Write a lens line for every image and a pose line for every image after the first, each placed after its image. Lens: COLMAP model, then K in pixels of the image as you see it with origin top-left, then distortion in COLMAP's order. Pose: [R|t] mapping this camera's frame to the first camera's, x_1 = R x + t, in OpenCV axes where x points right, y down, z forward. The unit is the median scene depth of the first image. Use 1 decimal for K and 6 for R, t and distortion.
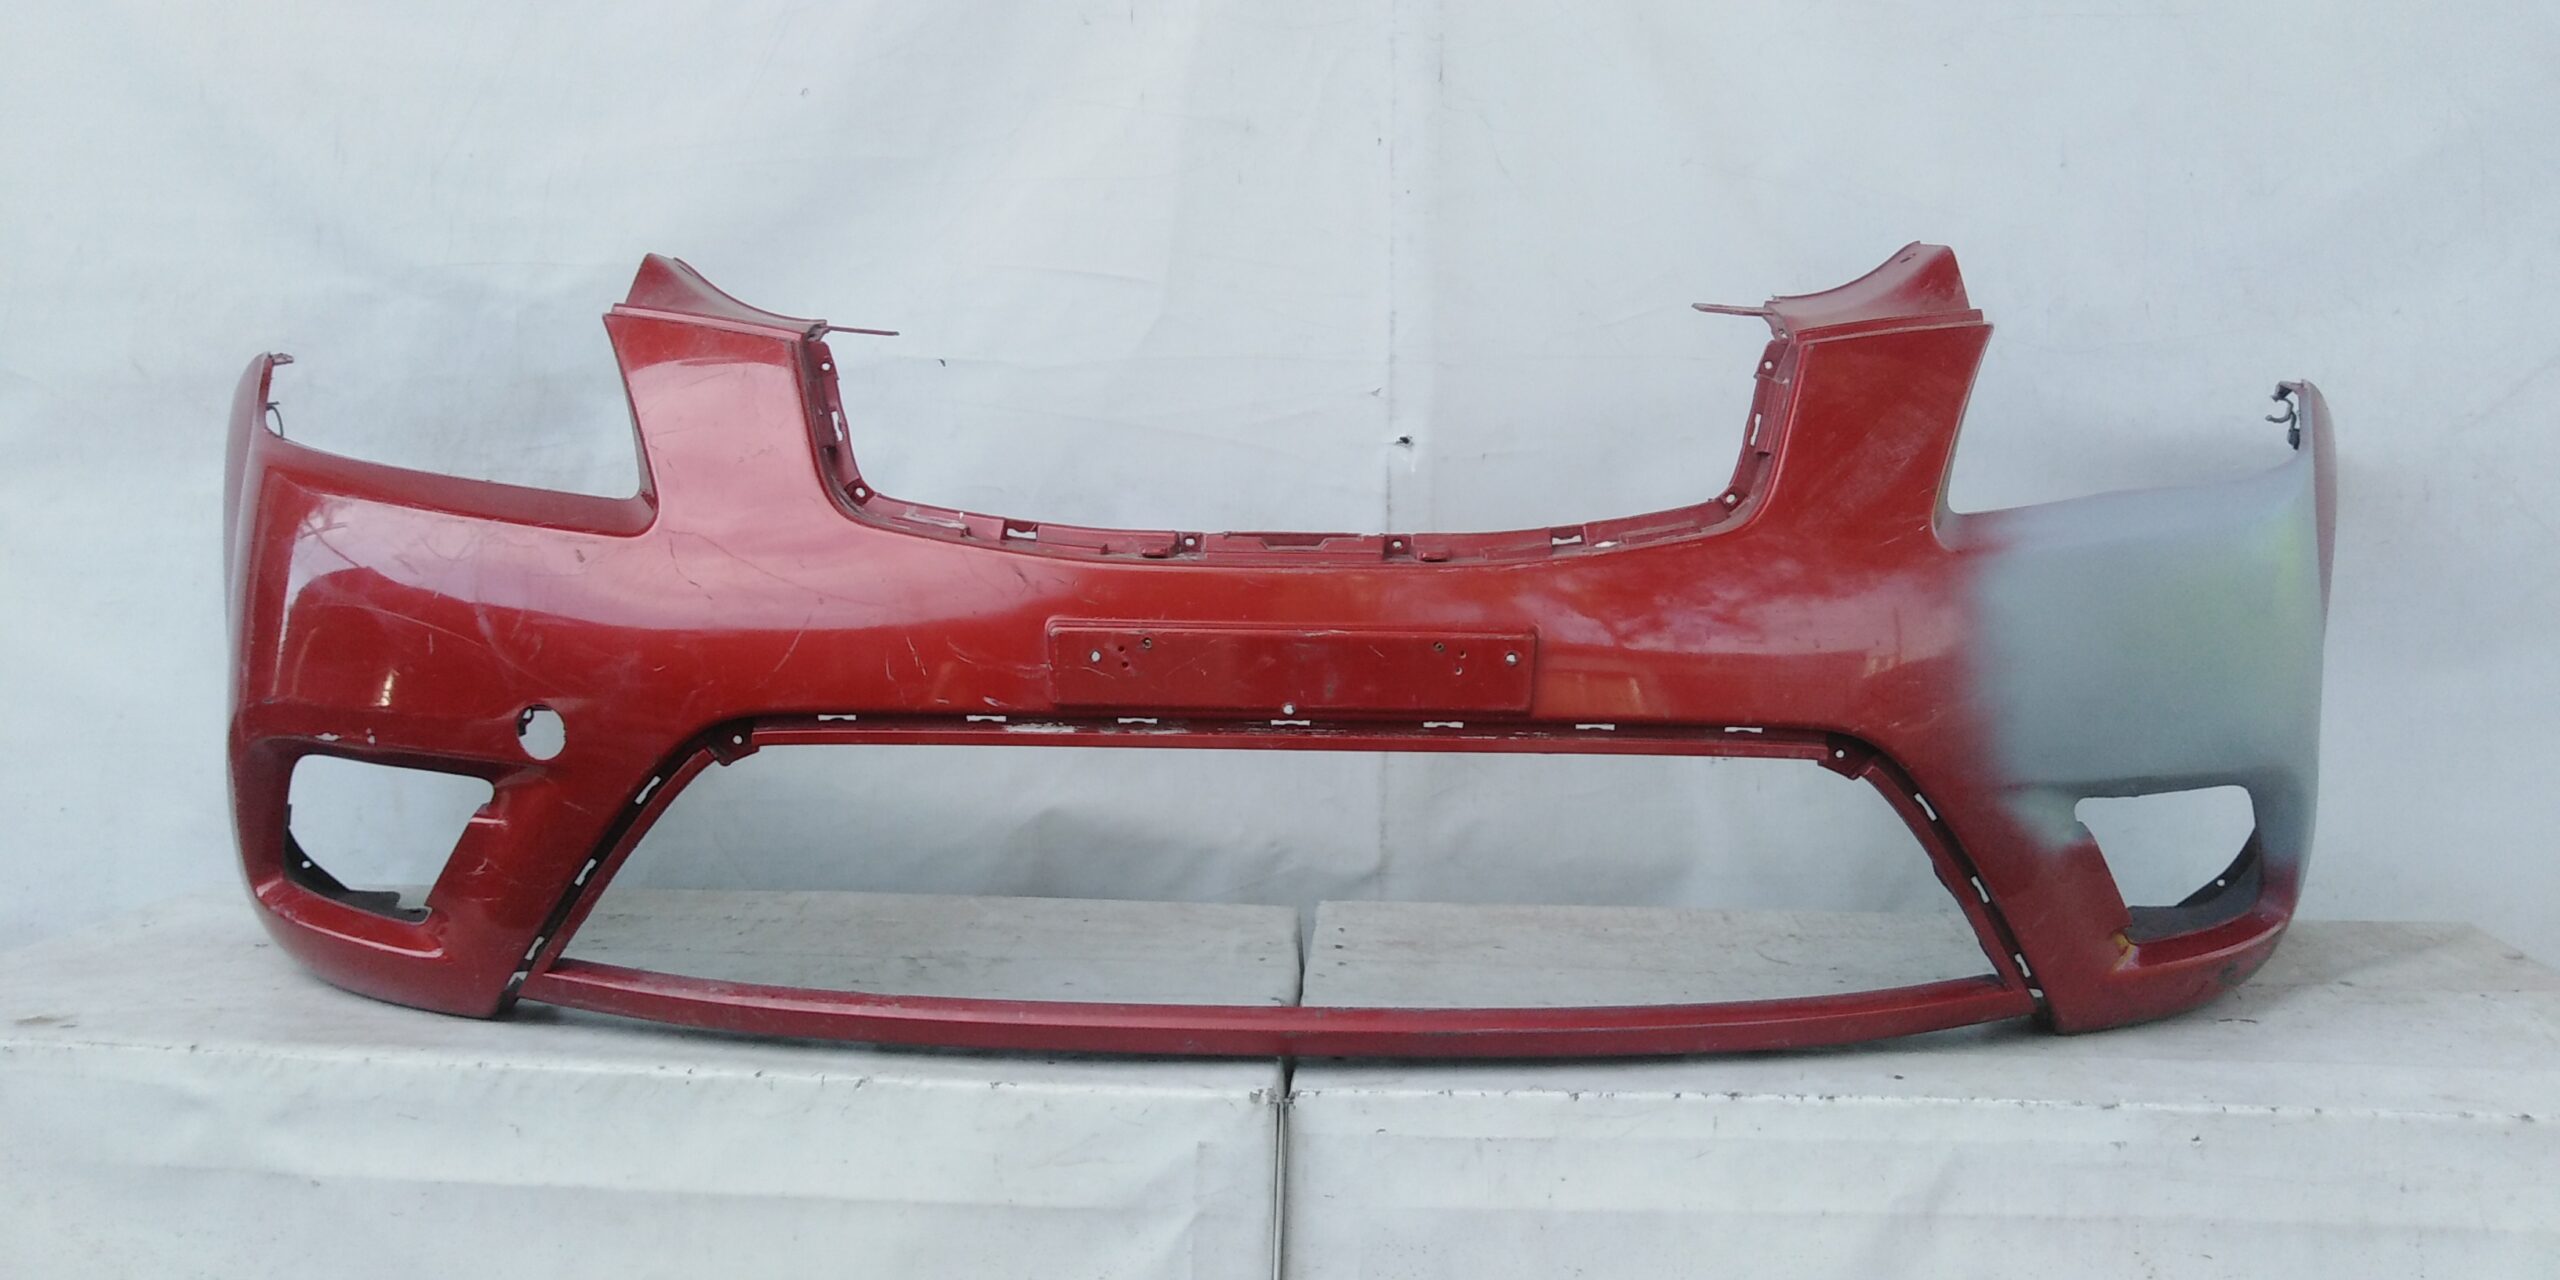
lens RADIAL K [[1866.4, 0, 1278.4], [0, 1866.4, 648.0], [0, 0, 1]] dist [0.024082, -0.014995]
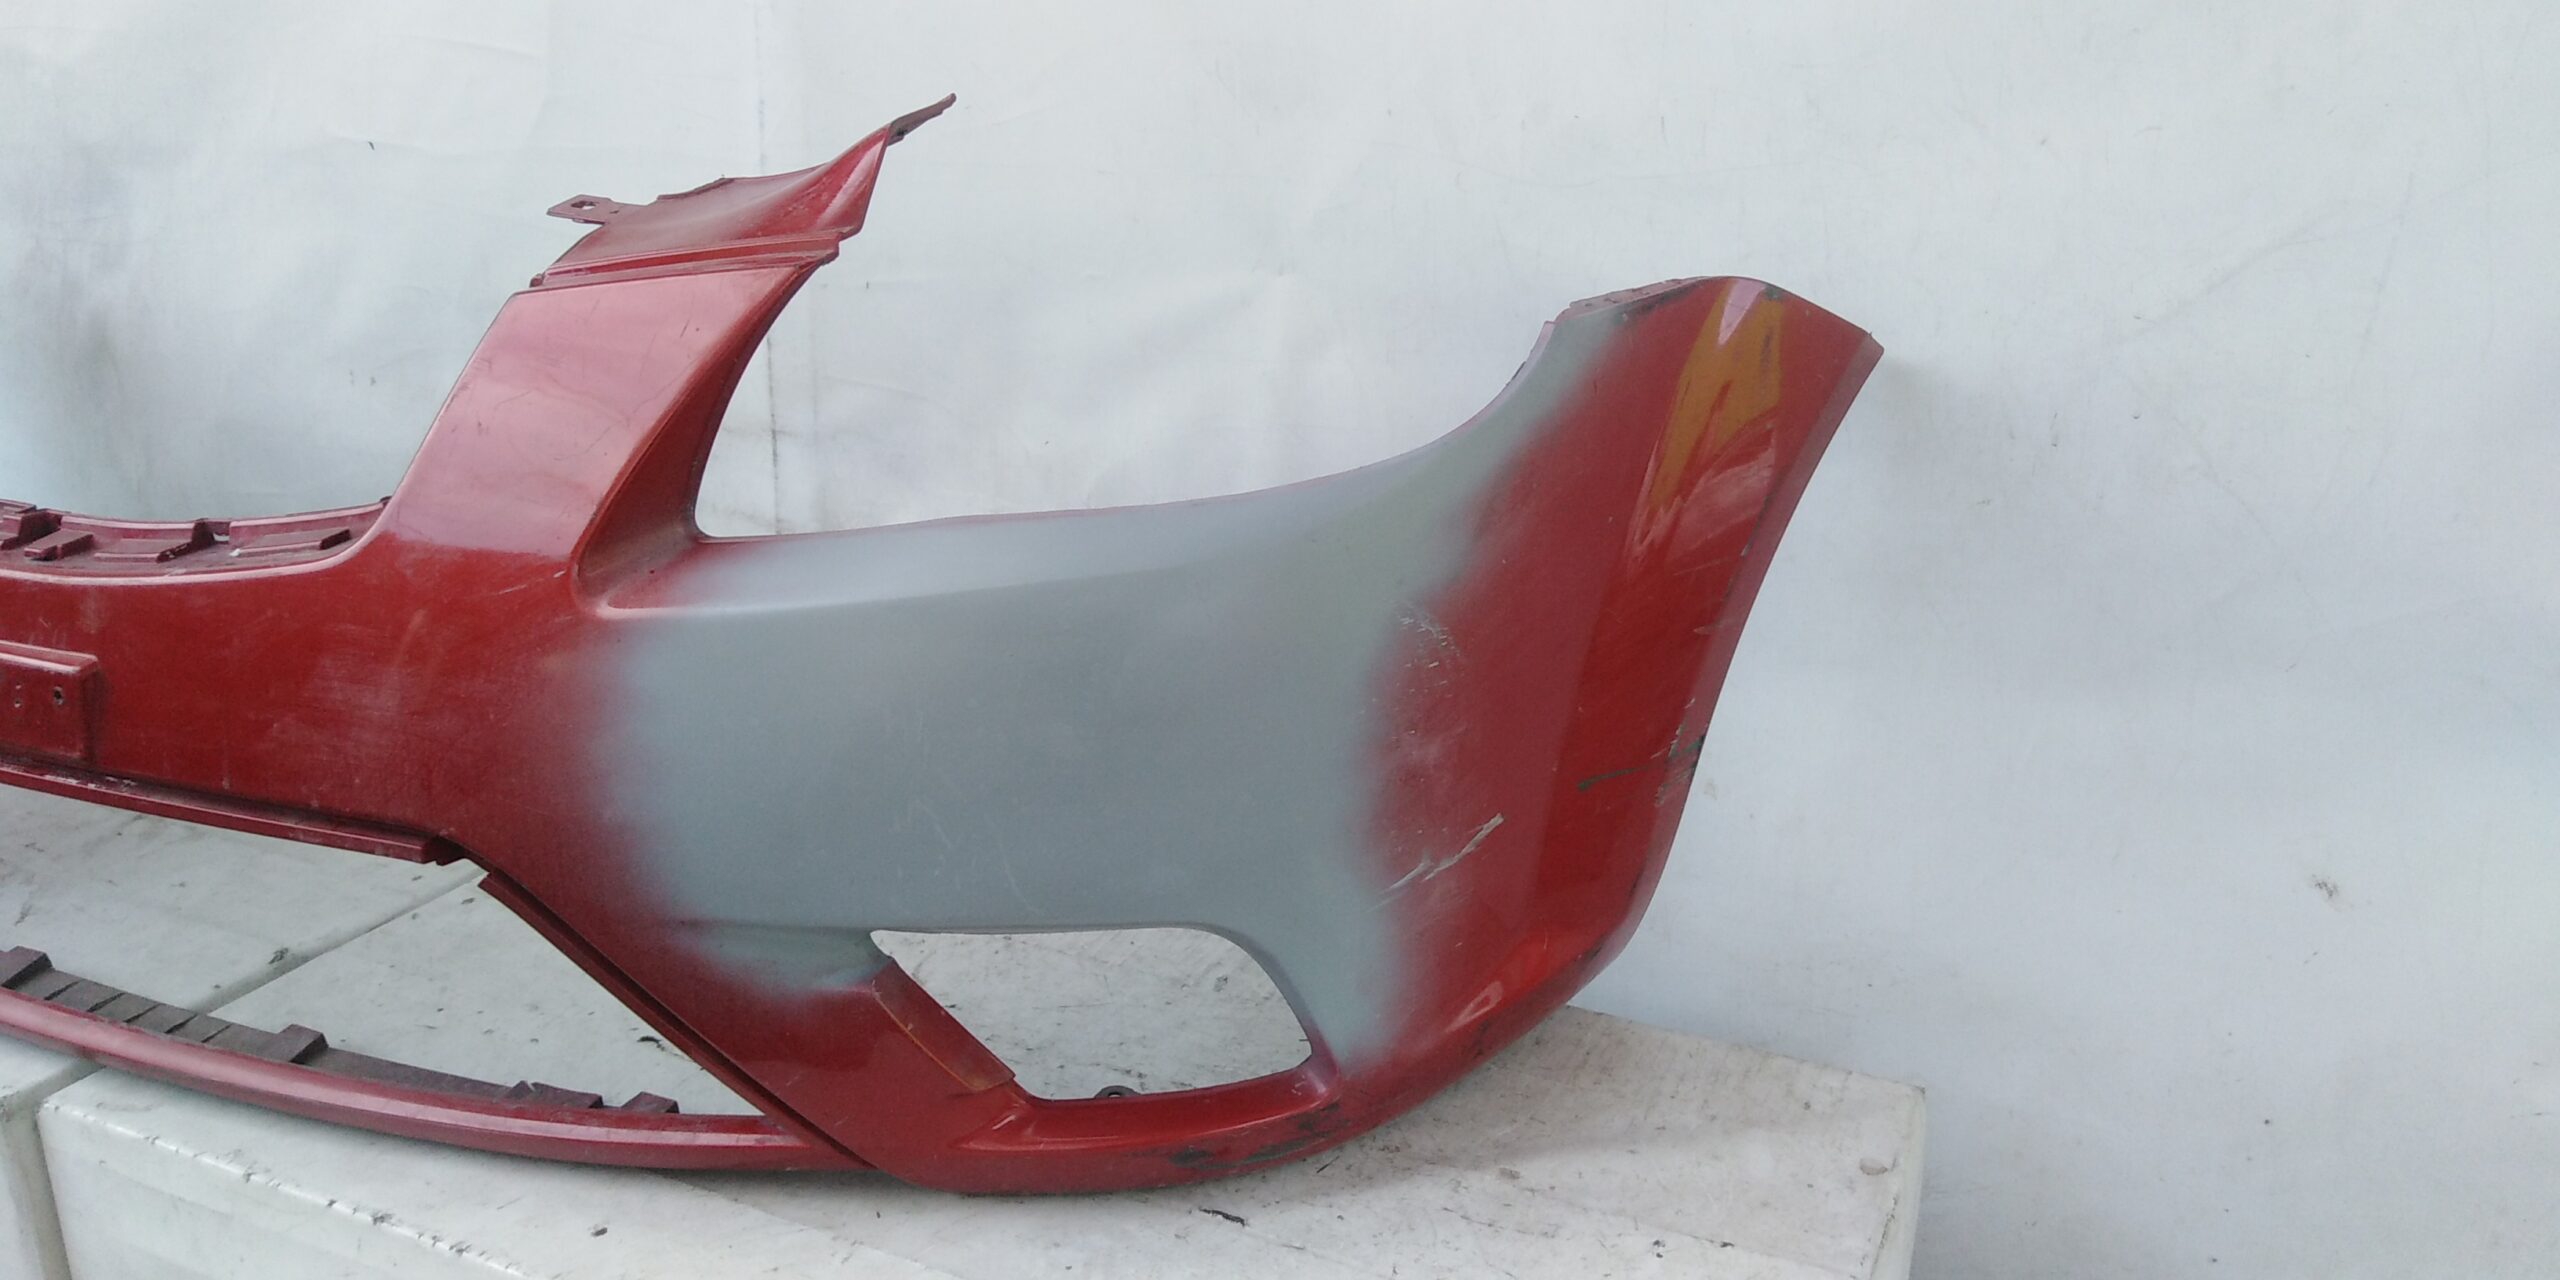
lens RADIAL K [[1866.4, 0, 1263.9], [0, 1866.4, 638.3], [0, 0, 1]] dist [0.024082, -0.014995]
pose [[0.922887, 0.123419, -0.364757, 0.819383], [-0.038291, 0.971964, 0.231991, -0.207894], [0.383162, -0.200134, 0.901739, 0.412772]]
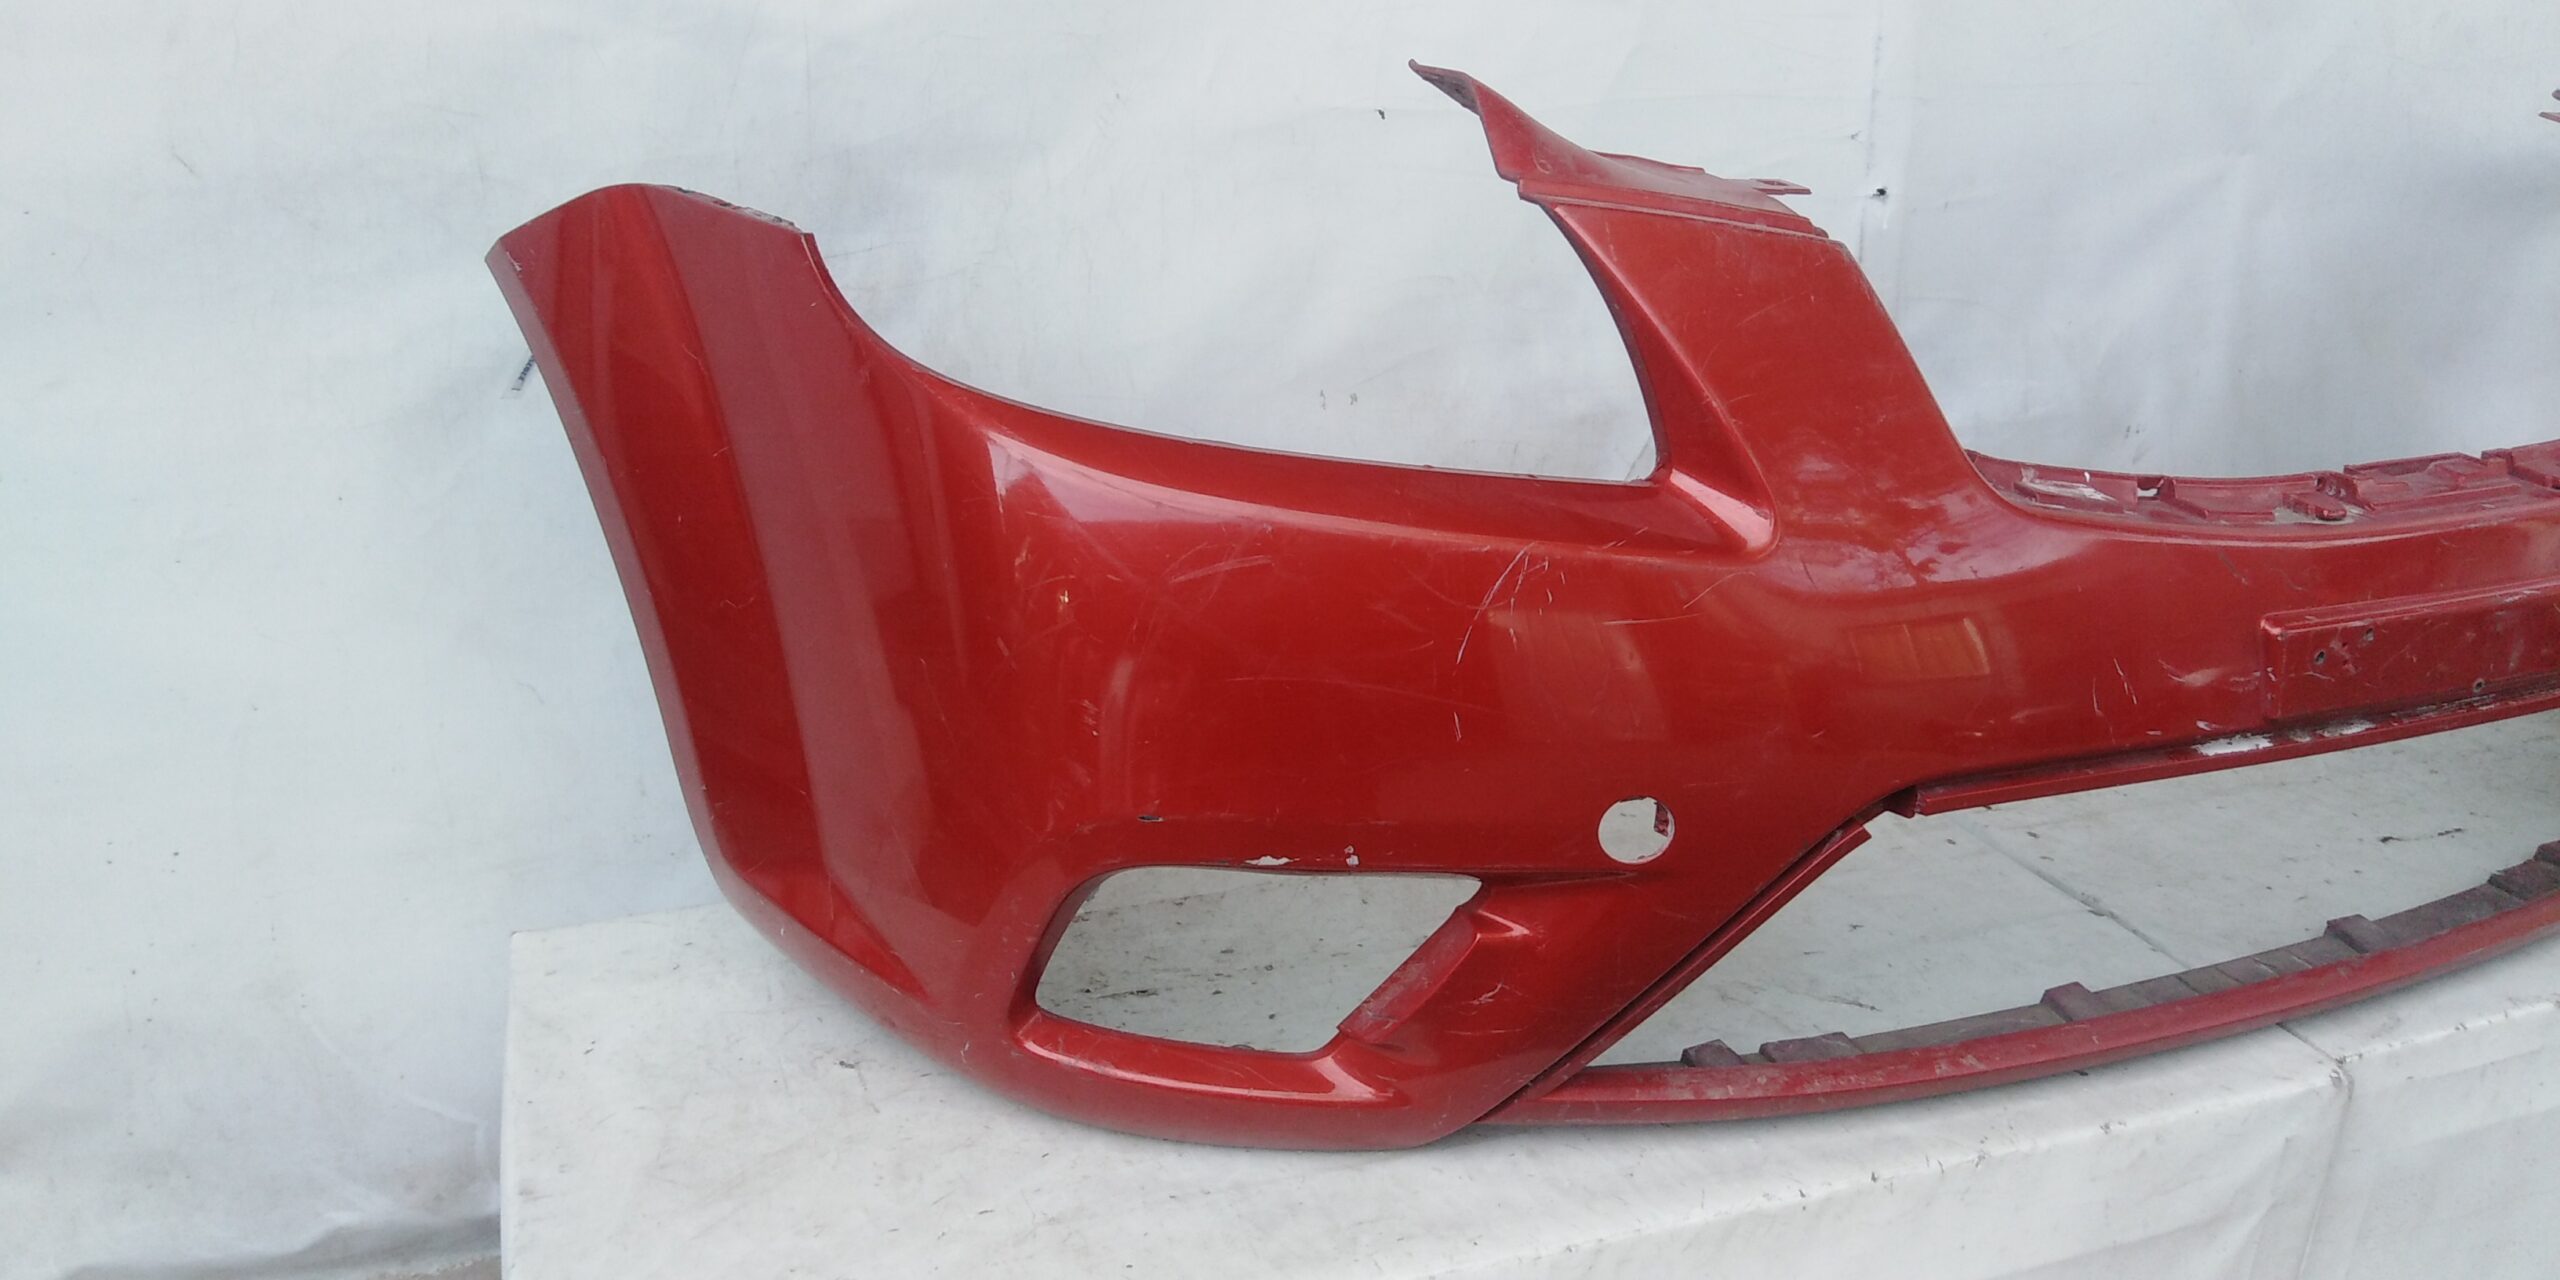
lens RADIAL K [[1866.4, 0, 1269.7], [0, 1866.4, 639.0], [0, 0, 1]] dist [0.024082, -0.014995]
pose [[0.921499, -0.134830, 0.364227, -0.743032], [0.032194, 0.961097, 0.274328, -0.221229], [-0.387045, -0.241066, 0.889991, 0.398807]]
